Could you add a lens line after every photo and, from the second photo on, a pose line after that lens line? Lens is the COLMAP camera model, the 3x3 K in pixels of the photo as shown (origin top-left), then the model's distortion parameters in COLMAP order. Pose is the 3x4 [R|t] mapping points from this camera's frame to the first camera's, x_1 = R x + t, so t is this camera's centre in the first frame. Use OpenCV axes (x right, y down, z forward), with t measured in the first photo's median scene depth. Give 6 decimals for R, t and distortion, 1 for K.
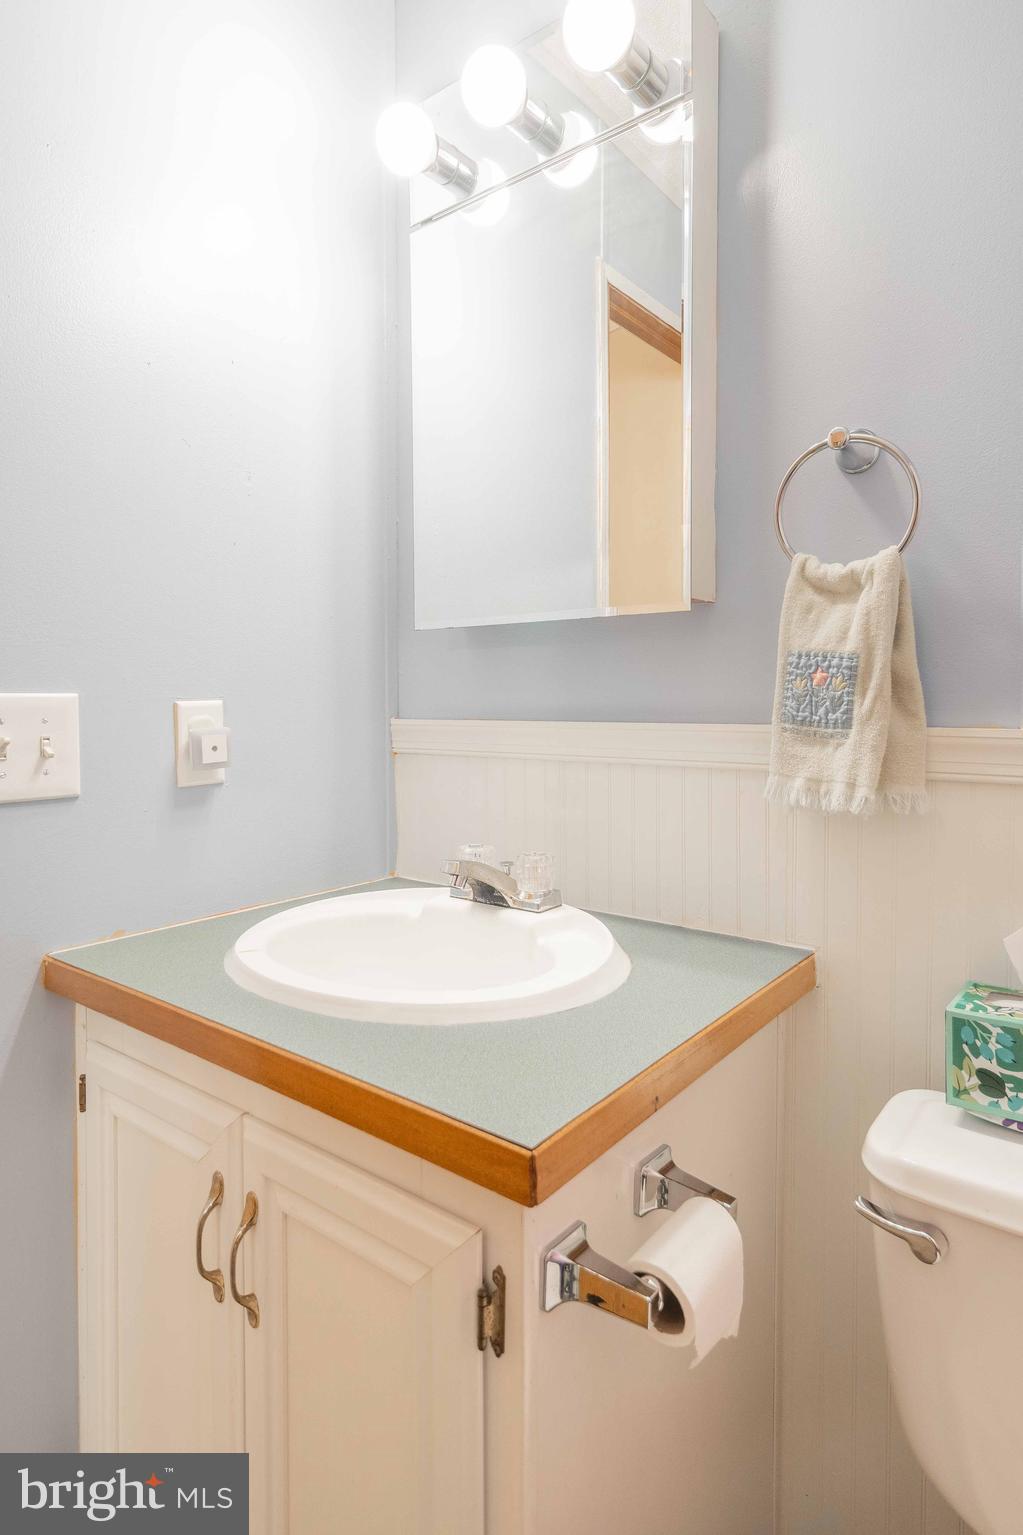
lens RADIAL K [[830.8, 0, 512.4], [0, 830.8, 724.4], [0, 0, 1]] dist [0.008414, -0.001605]
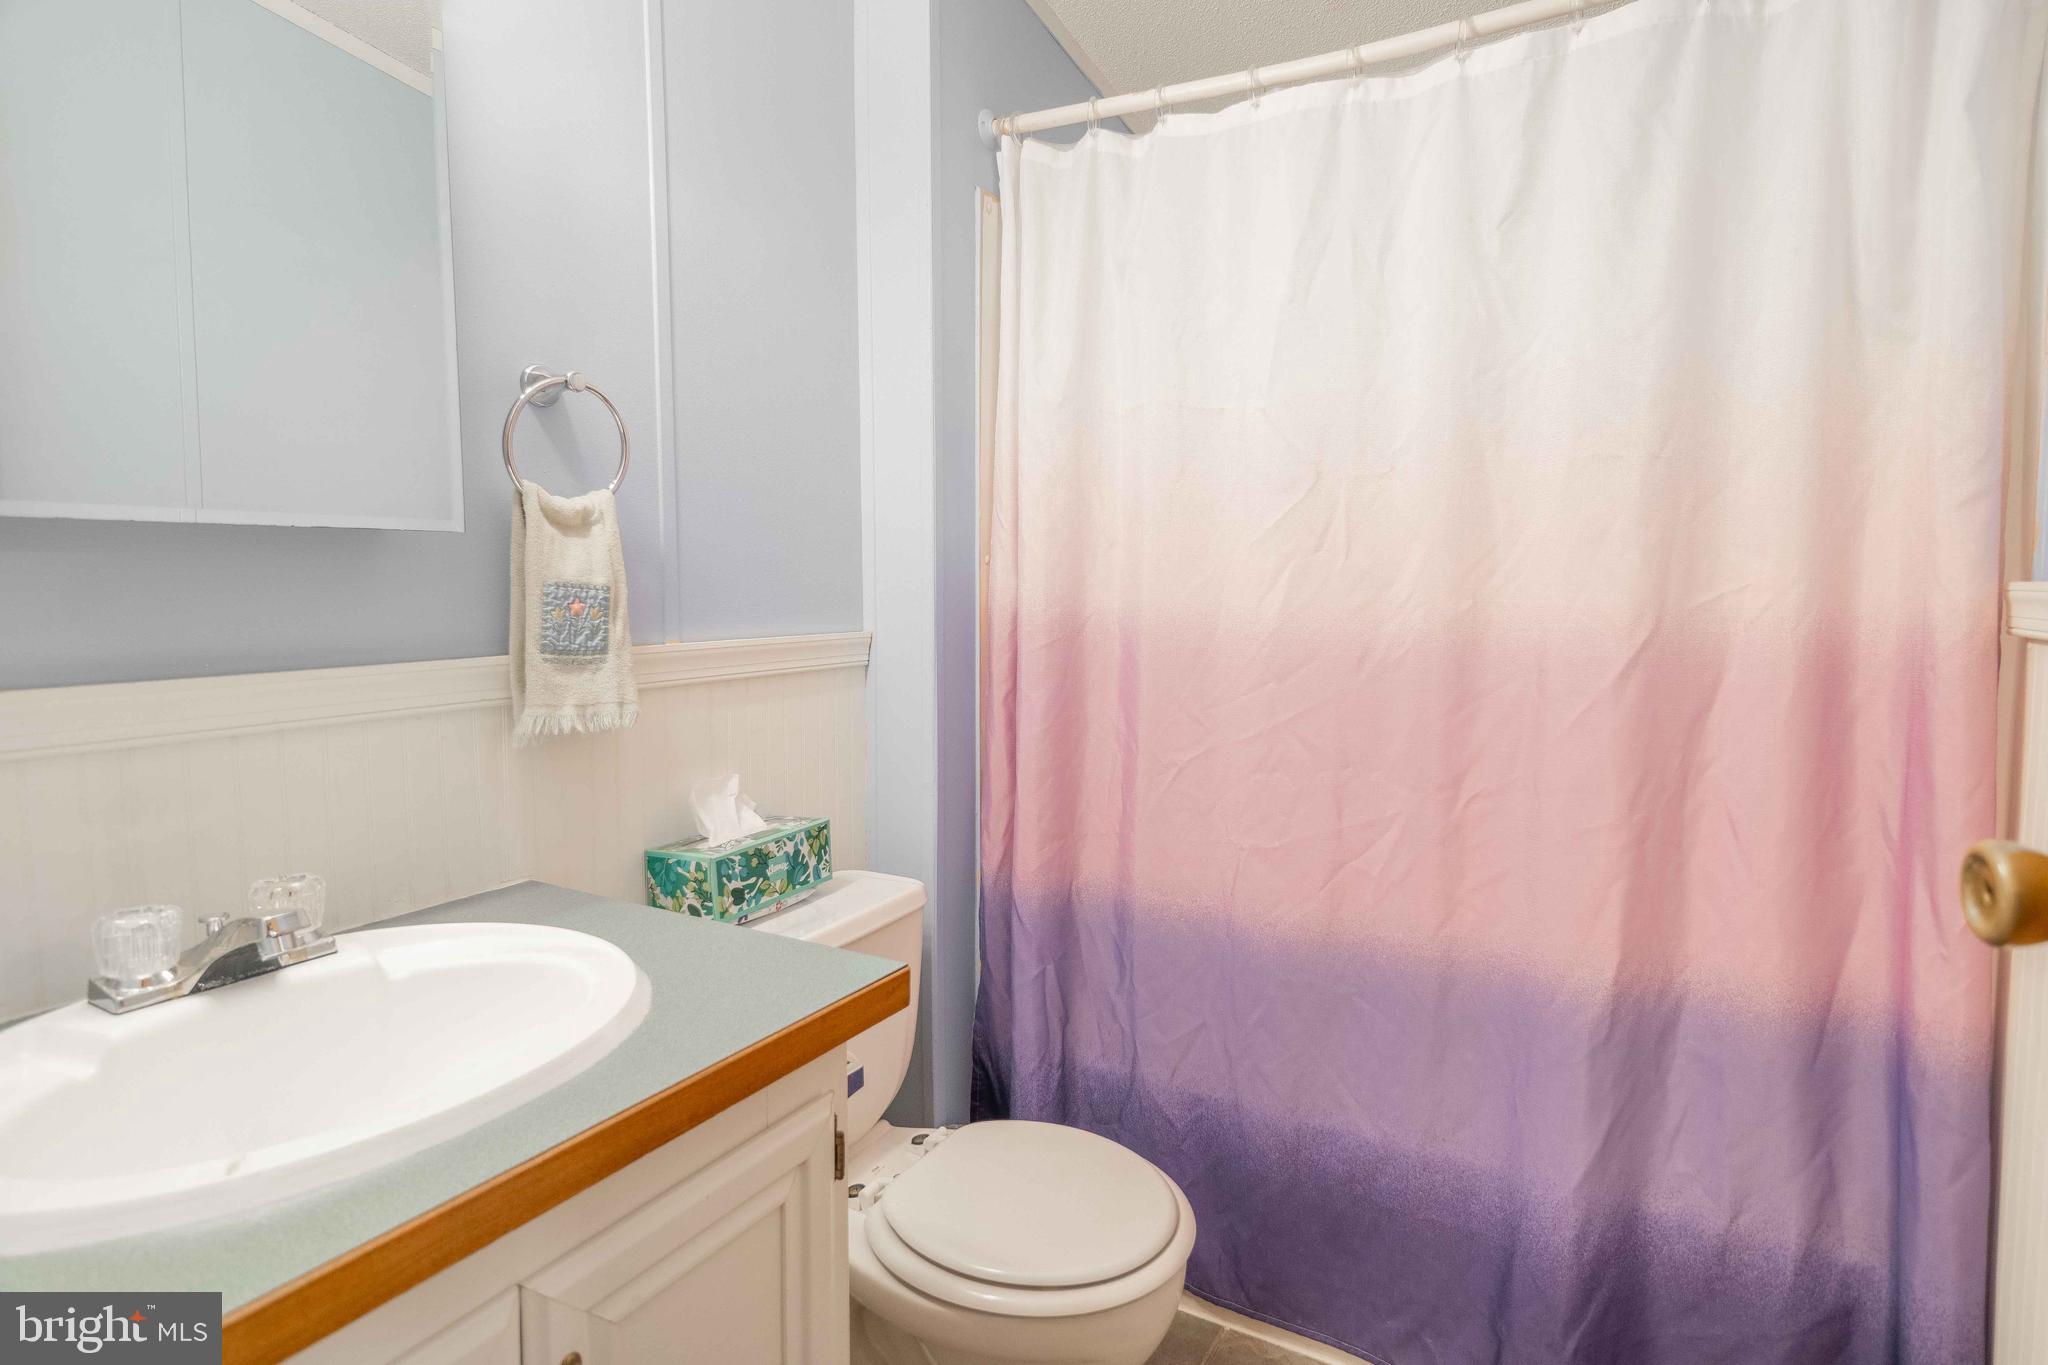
lens RADIAL K [[1094.2, 0, 1024.0], [0, 1094.2, 682.5], [0, 0, 1]] dist [0.017556, -0.011632]
pose [[-0.110050, -0.102231, 0.988655, -1.085816], [0.030978, 0.993860, 0.106218, -0.093514], [-0.993443, 0.042315, -0.106207, 0.599344]]
